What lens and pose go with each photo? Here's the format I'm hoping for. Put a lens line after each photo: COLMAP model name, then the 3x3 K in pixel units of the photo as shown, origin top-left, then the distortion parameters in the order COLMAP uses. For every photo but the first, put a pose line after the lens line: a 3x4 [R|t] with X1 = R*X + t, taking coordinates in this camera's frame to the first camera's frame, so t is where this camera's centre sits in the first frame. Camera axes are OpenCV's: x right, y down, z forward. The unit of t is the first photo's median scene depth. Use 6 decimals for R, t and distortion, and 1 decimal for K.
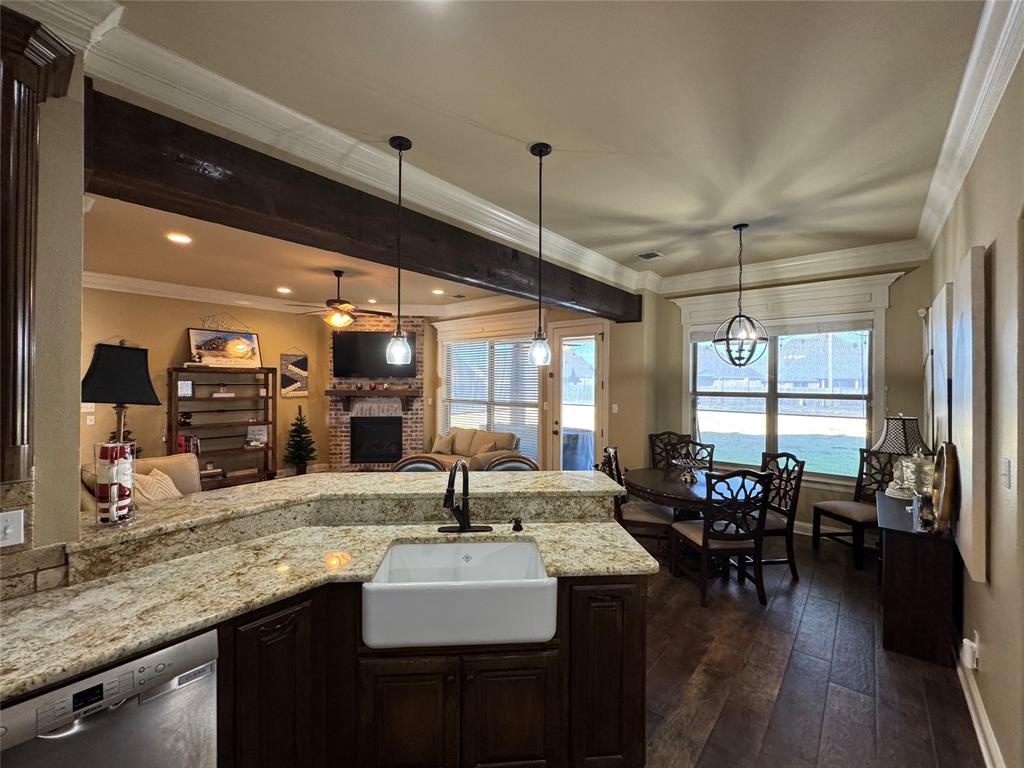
lens RADIAL K [[426.8, 0, 513.6], [0, 426.8, 382.6], [0, 0, 1]] dist [-0.003765, -0.001052]
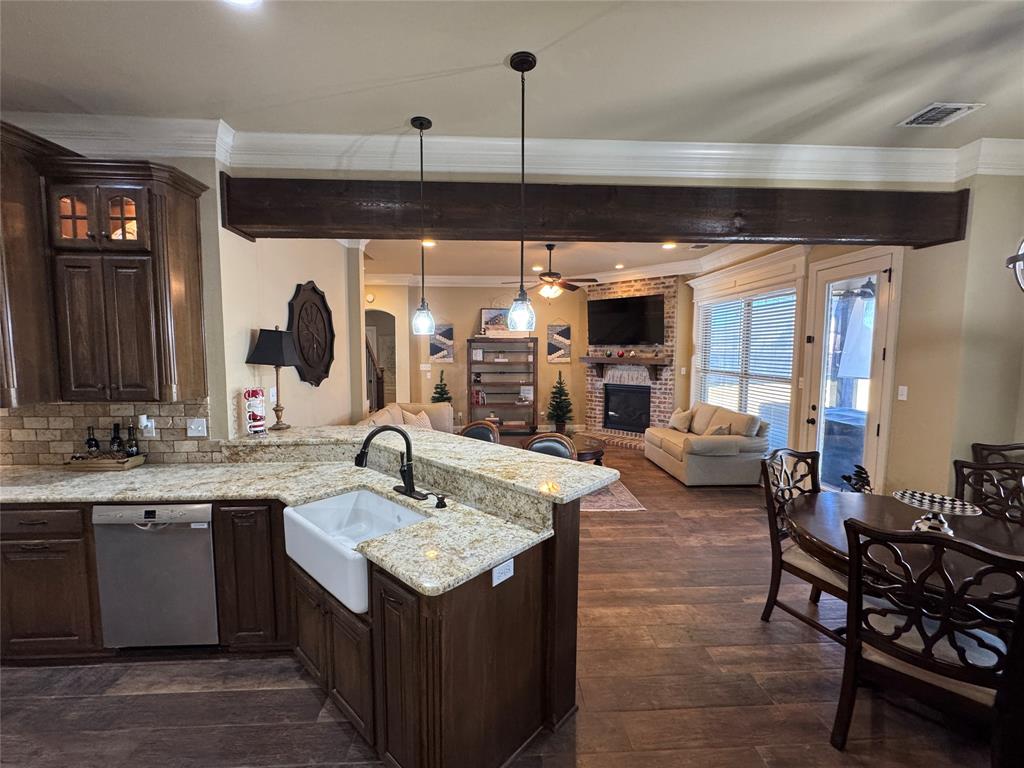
lens RADIAL K [[426.8, 0, 510.4], [0, 426.8, 383.2], [0, 0, 1]] dist [-0.003765, -0.001052]
pose [[0.680039, 0.055727, -0.731055, 0.271973], [0.002506, 0.996925, 0.078325, -0.001882], [0.733171, -0.055097, 0.677808, 0.163911]]
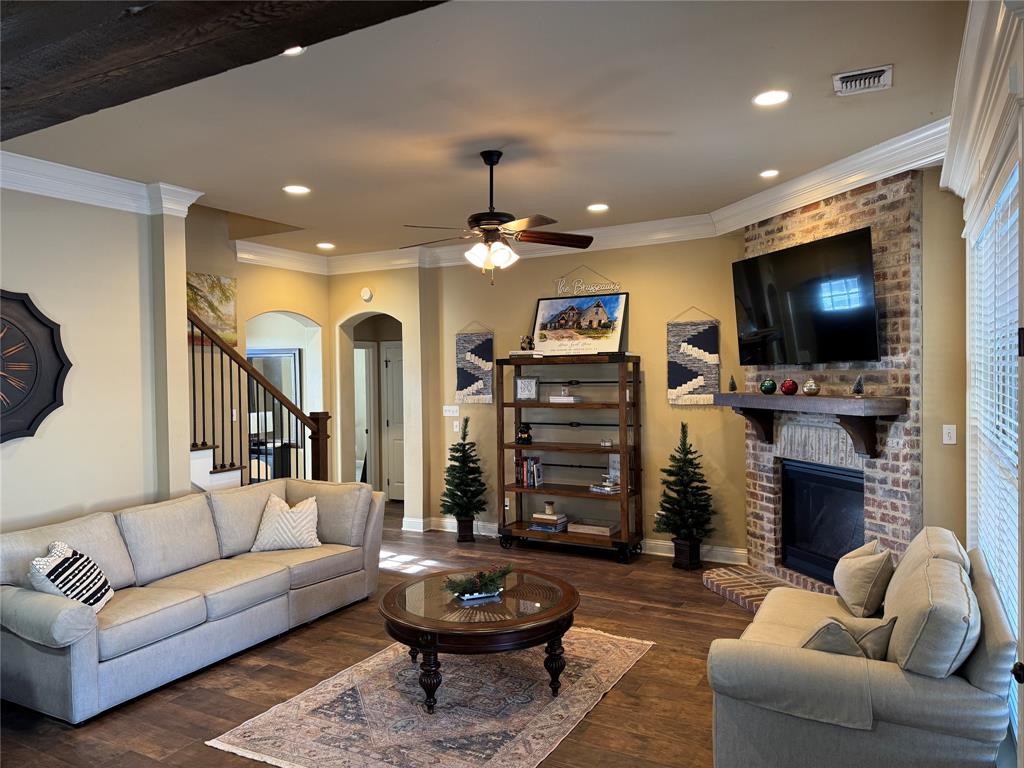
lens RADIAL K [[718.1, 0, 511.7], [0, 718.1, 389.3], [0, 0, 1]] dist [0.052975, -0.066830]
pose [[0.194310, 0.015532, -0.980817, 0.342960], [0.019191, 0.999623, 0.019632, -0.008204], [0.980752, -0.022637, 0.193939, 0.741366]]
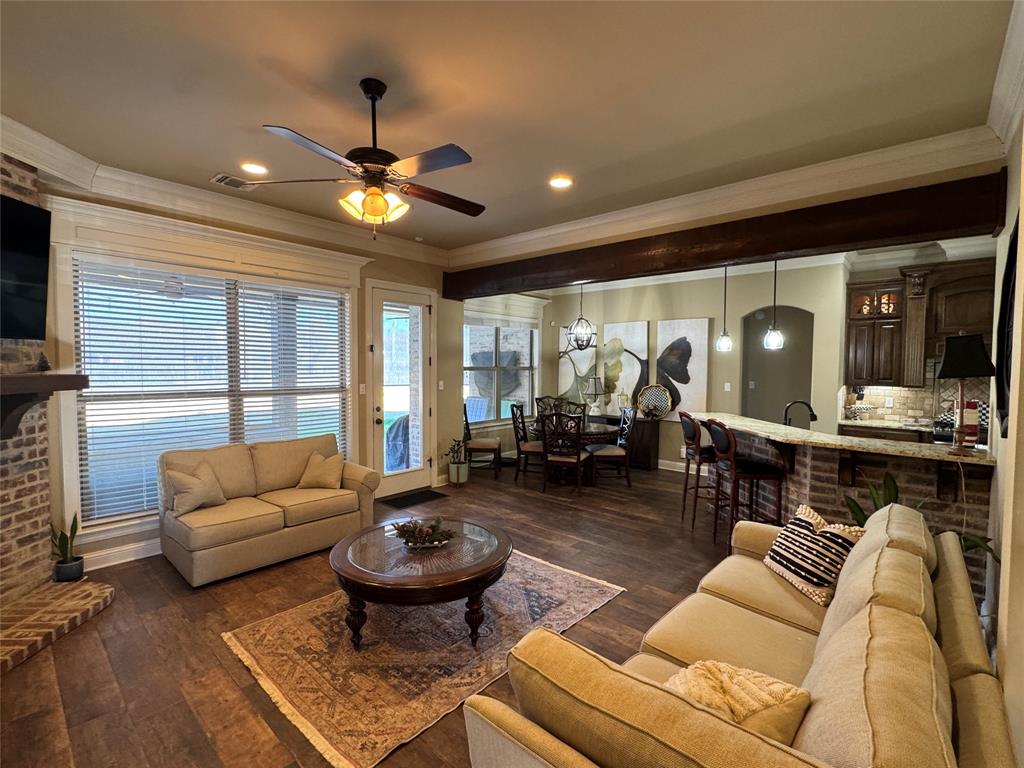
lens RADIAL K [[465.2, 0, 509.2], [0, 465.2, 383.1], [0, 0, 1]] dist [0.000428, 0.000058]
pose [[0.030767, -0.048305, 0.998359, -0.750160], [-0.009836, 0.998769, 0.048628, 0.001818], [-0.999478, -0.011316, 0.030254, 0.736019]]
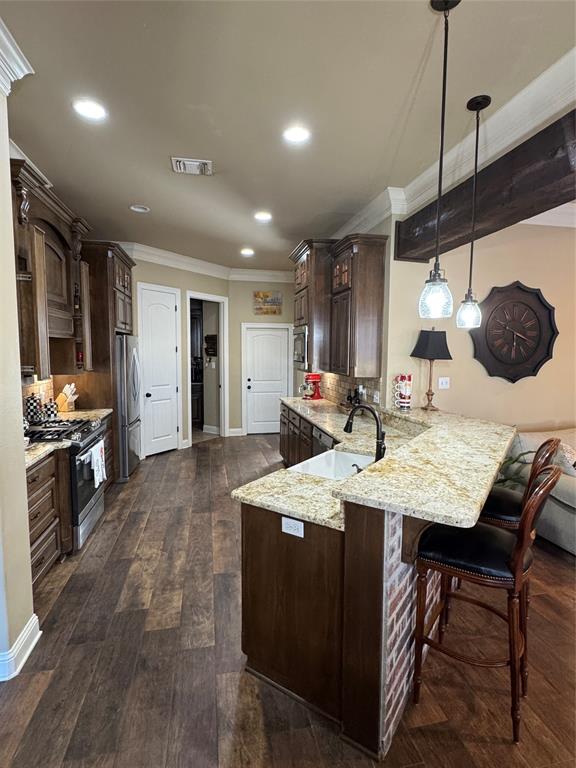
lens RADIAL K [[393.8, 0, 290.3], [0, 393.8, 382.7], [0, 0, 1]] dist [-0.004990, 0.001316]
pose [[-0.617007, 0.056218, -0.784947, 0.303838], [-0.010080, 0.996799, 0.079314, 0.006706], [0.786893, 0.056850, -0.614465, 0.497818]]
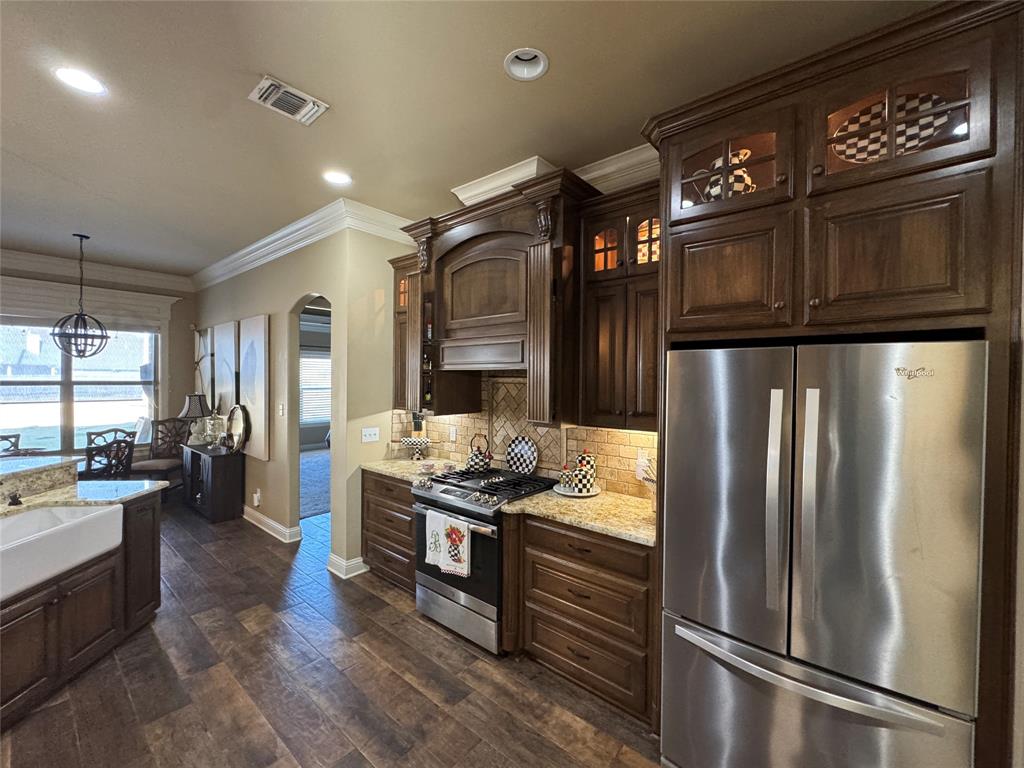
lens RADIAL K [[426.8, 0, 515.2], [0, 426.8, 383.3], [0, 0, 1]] dist [-0.003765, -0.001052]
pose [[-0.001806, -0.018949, 0.999819, -0.373561], [-0.013779, 0.999726, 0.018922, -0.004391], [-0.999903, -0.013742, -0.002066, -0.103518]]
